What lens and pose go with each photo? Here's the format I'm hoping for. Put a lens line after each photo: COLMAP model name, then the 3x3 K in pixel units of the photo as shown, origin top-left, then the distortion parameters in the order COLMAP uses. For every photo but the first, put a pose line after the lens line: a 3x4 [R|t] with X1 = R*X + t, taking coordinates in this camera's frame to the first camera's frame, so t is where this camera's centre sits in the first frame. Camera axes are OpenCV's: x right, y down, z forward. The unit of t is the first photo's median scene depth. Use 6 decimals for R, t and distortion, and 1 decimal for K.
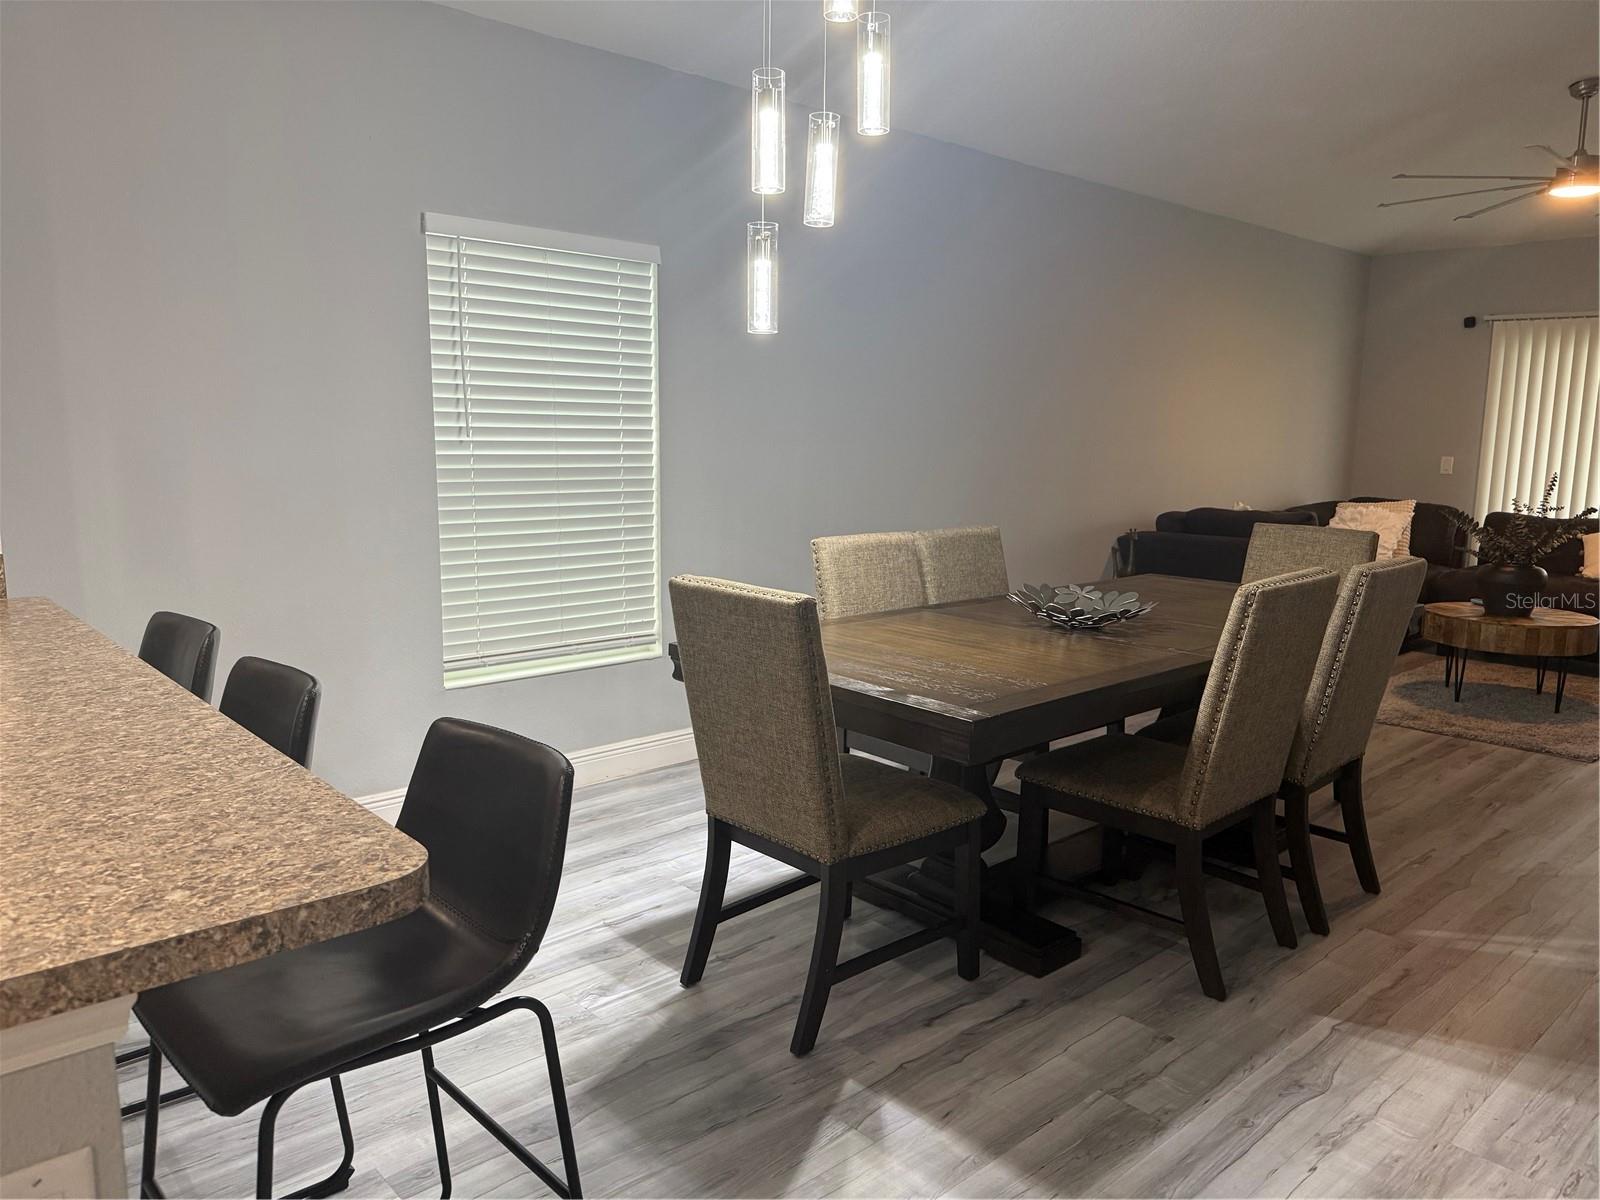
lens RADIAL K [[1127.1, 0, 793.3], [0, 1127.1, 606.6], [0, 0, 1]] dist [0.054091, -0.062678]
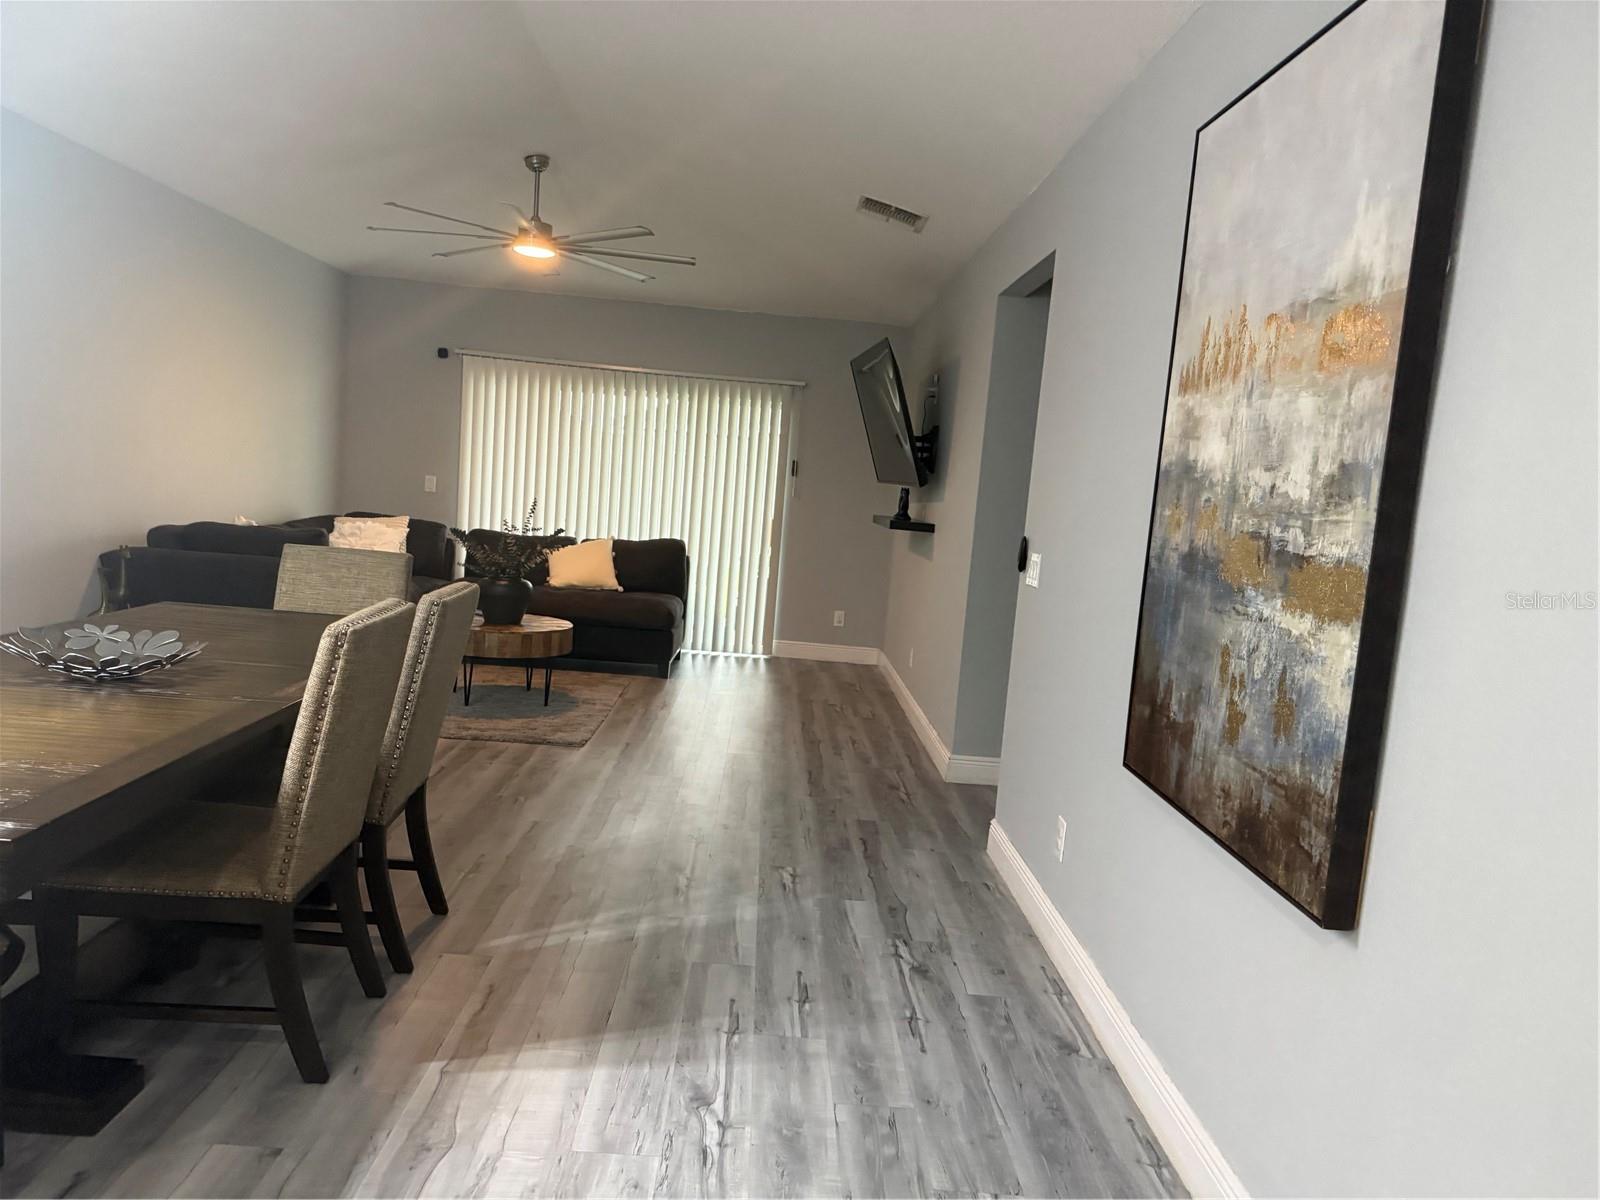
lens RADIAL K [[1127.1, 0, 796.2], [0, 1127.1, 613.7], [0, 0, 1]] dist [0.054091, -0.062678]
pose [[0.653917, -0.046086, 0.755162, -0.041436], [0.044816, 0.998750, 0.022143, -0.026951], [-0.755238, 0.019364, 0.655164, 0.109438]]
